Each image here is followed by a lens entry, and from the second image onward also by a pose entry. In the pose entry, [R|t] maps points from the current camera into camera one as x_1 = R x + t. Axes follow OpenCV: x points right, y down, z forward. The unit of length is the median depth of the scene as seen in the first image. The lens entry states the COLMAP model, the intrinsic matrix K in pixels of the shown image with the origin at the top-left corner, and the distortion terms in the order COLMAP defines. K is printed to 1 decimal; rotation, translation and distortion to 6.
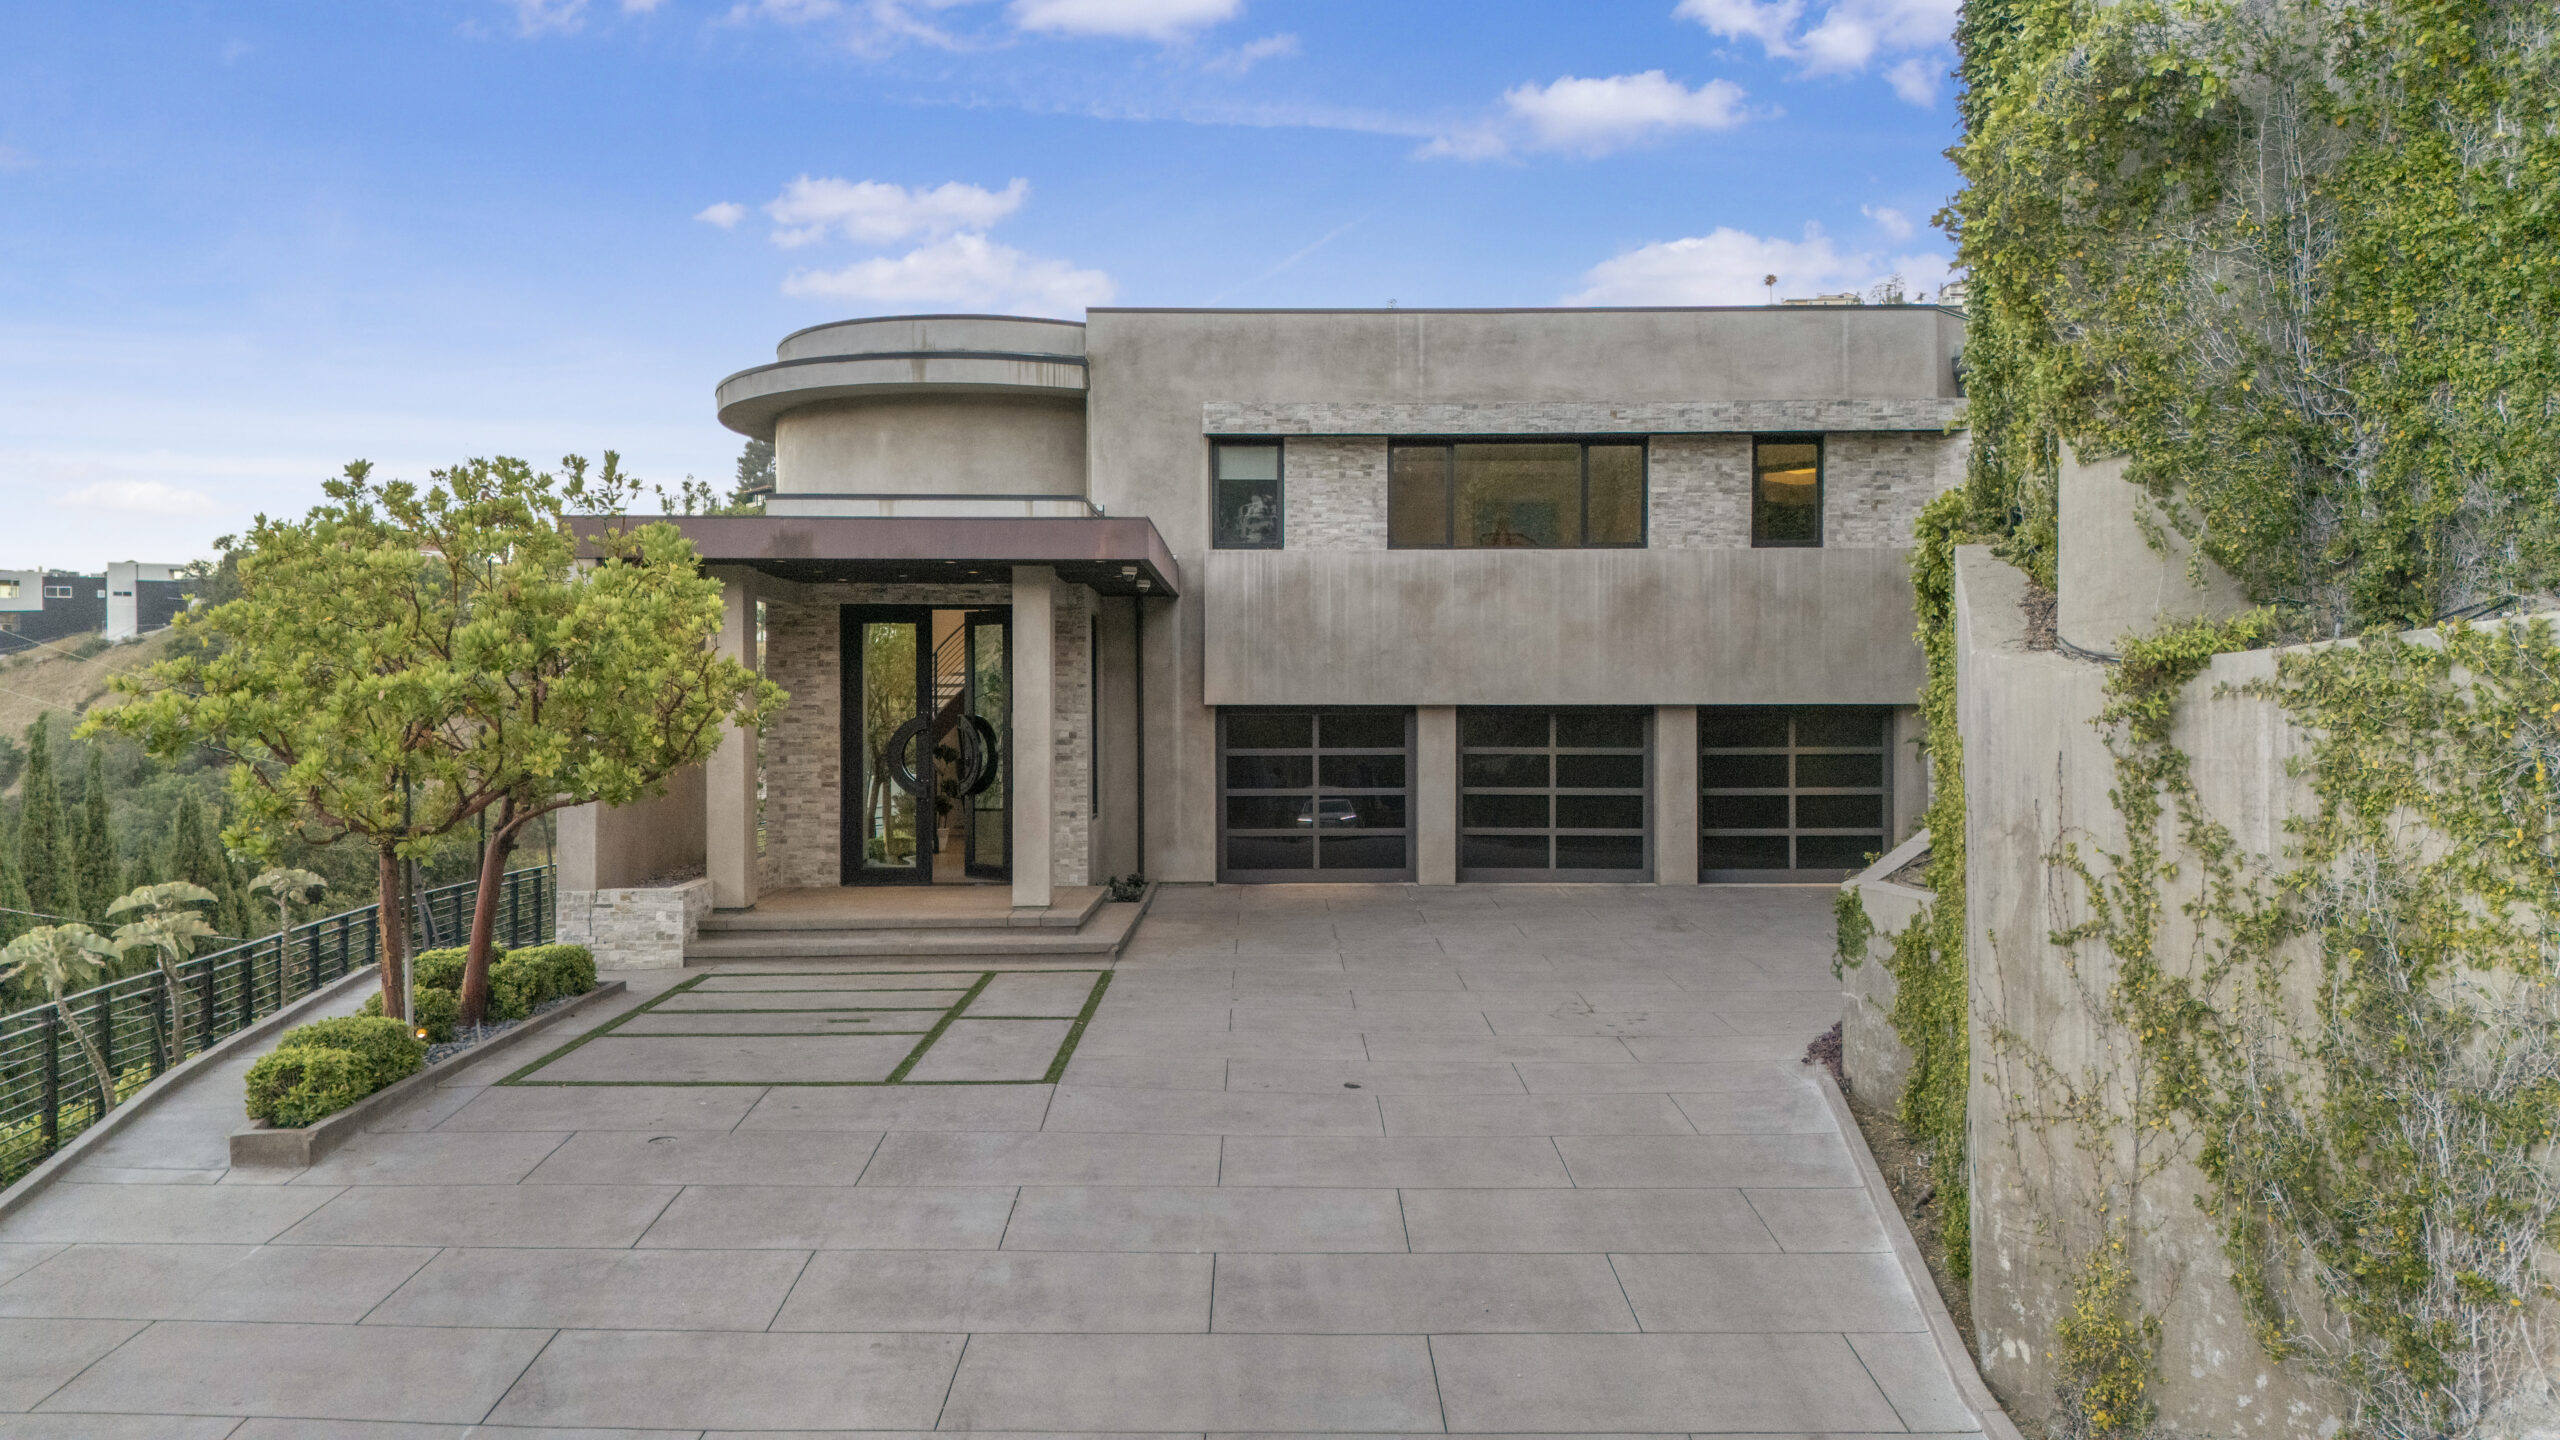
lens RADIAL K [[1779.6, 0, 1278.6], [0, 1779.6, 733.2], [0, 0, 1]] dist [0.054135, -0.030230]
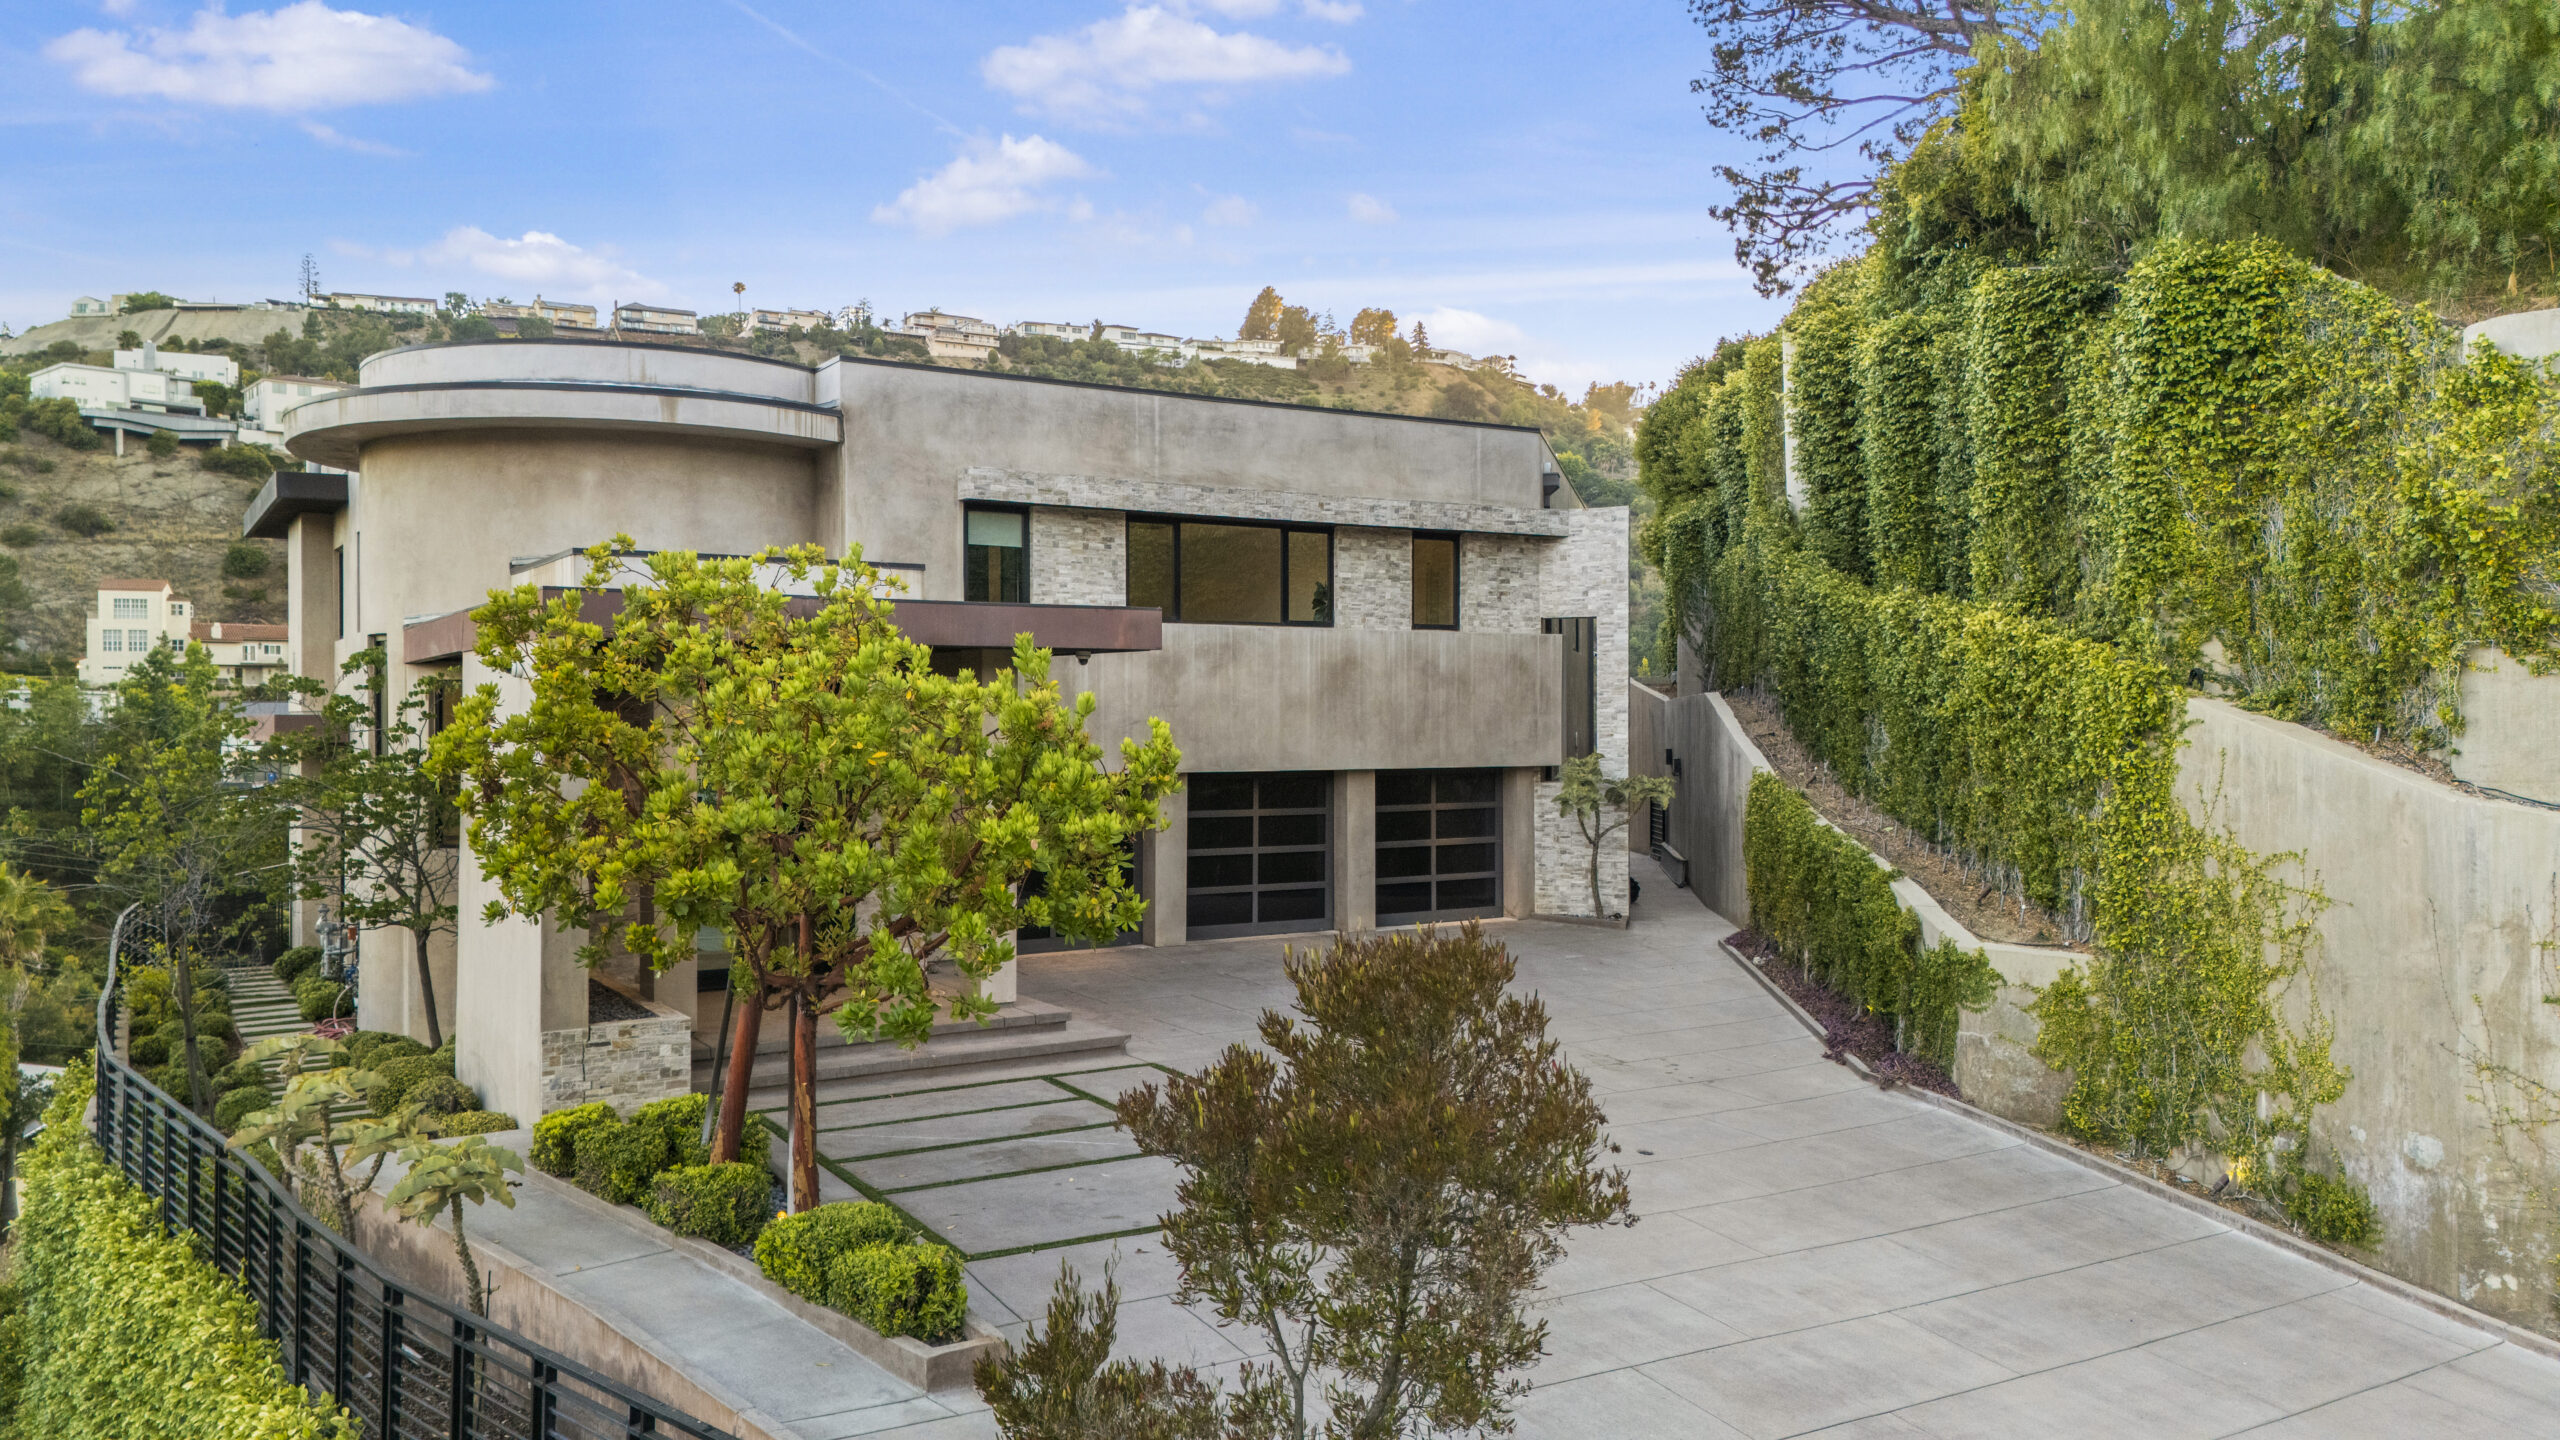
lens RADIAL K [[1779.6, 0, 1269.5], [0, 1779.6, 707.1], [0, 0, 1]] dist [0.054135, -0.030230]
pose [[0.863954, 0.005075, 0.503545, -0.387581], [0.006177, 0.999767, -0.020675, -0.032160], [-0.503532, 0.020973, 0.863722, 0.072465]]
